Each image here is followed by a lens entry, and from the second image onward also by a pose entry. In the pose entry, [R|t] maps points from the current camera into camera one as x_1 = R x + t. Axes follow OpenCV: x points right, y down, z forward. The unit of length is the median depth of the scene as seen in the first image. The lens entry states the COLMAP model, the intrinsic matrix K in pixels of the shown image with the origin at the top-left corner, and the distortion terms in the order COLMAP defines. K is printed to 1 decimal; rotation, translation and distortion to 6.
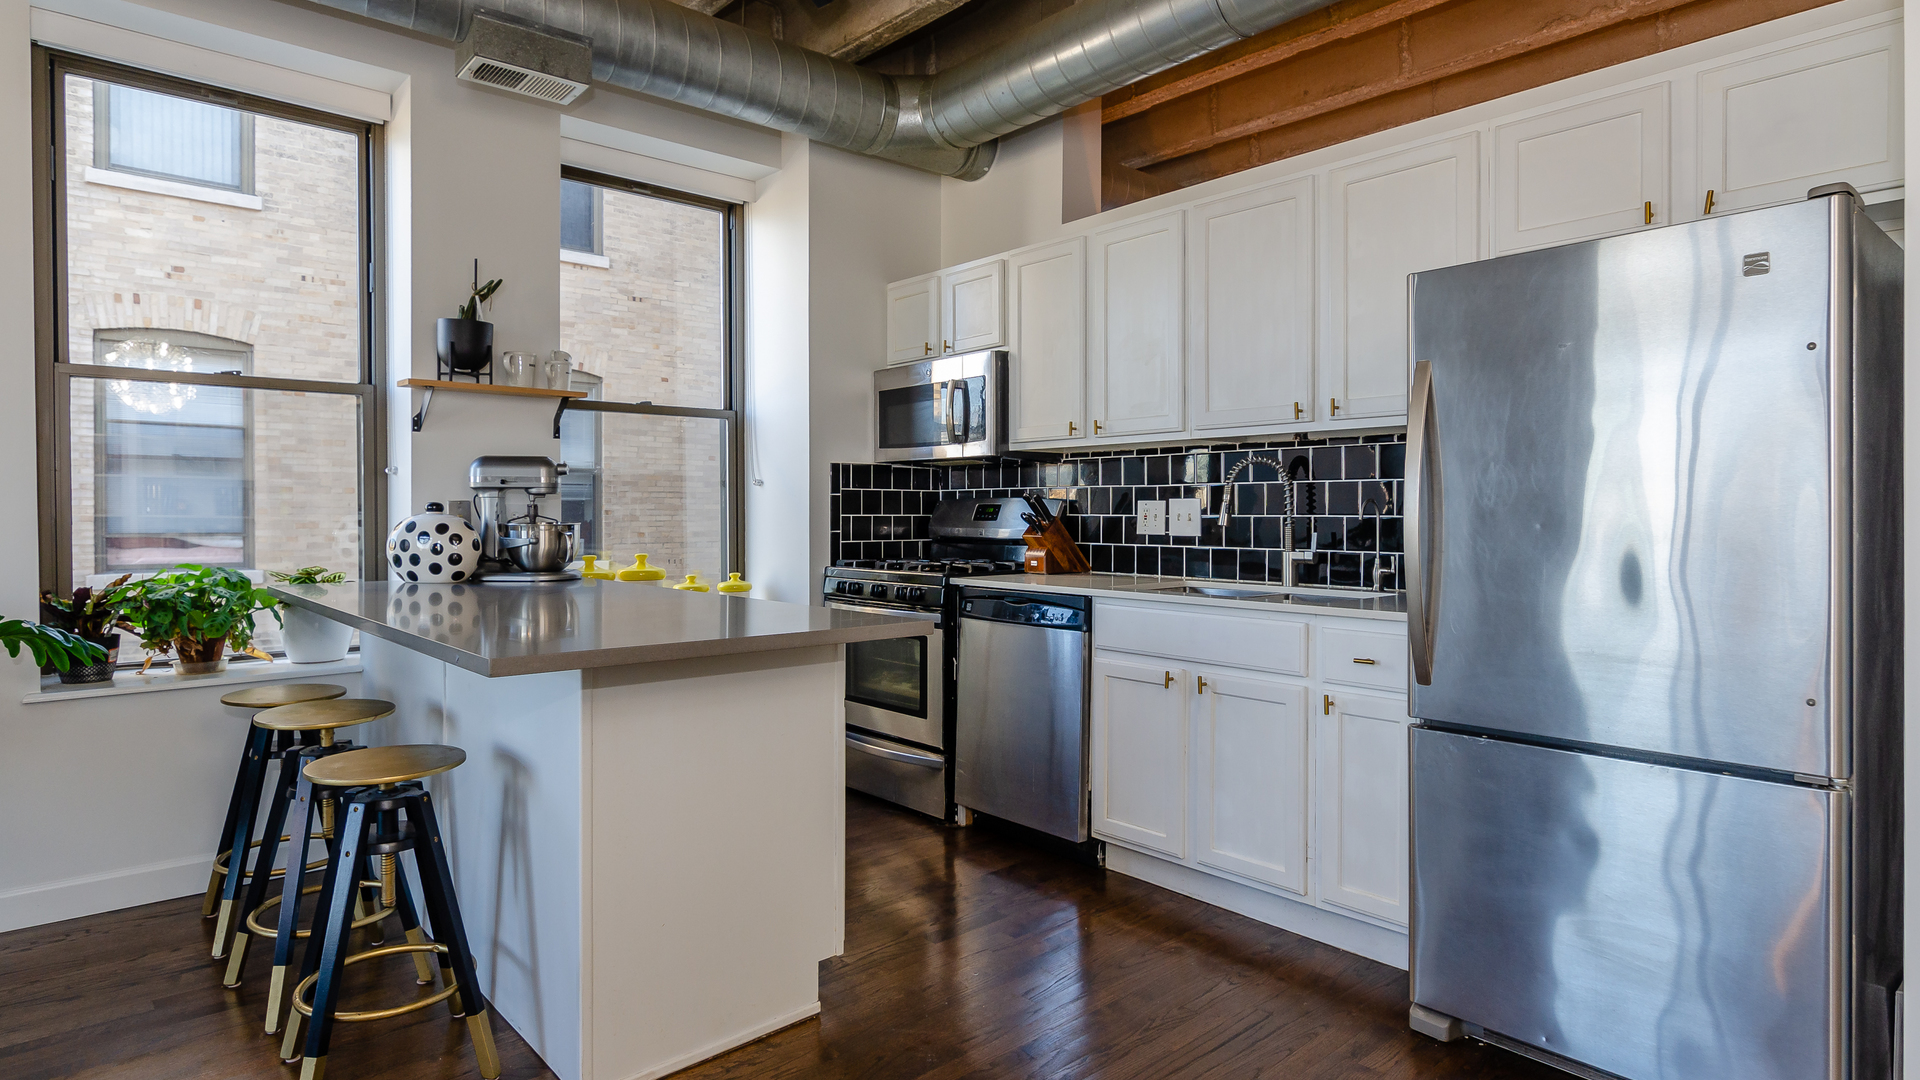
lens RADIAL K [[1056.9, 0, 960.8], [0, 1056.9, 531.7], [0, 0, 1]] dist [-0.004218, 0.000221]
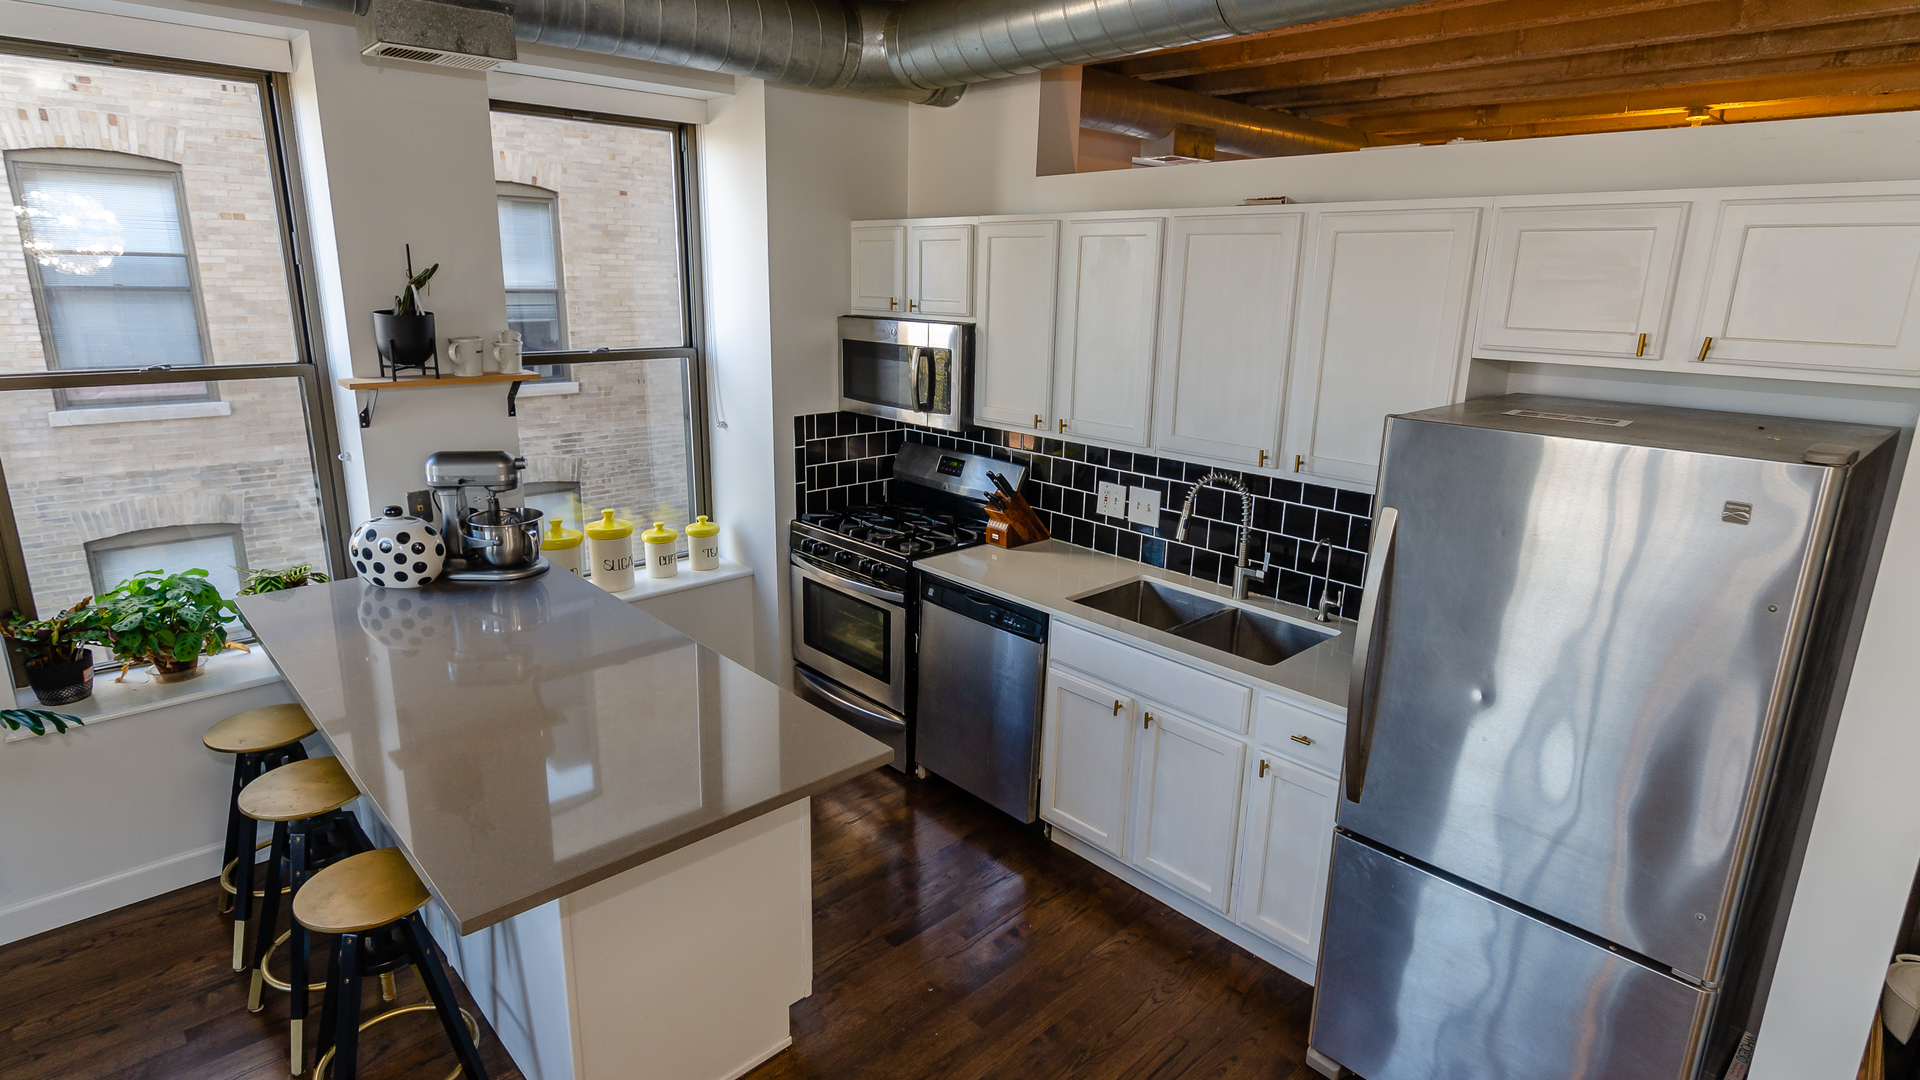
lens RADIAL K [[1010.0, 0, 958.7], [0, 1010.0, 539.1], [0, 0, 1]] dist [-0.003434, 0.001066]
pose [[0.999367, 0.013400, 0.032963, 0.001657], [-0.021134, 0.968816, 0.246878, -0.224341], [-0.028626, -0.247419, 0.968486, 0.055119]]
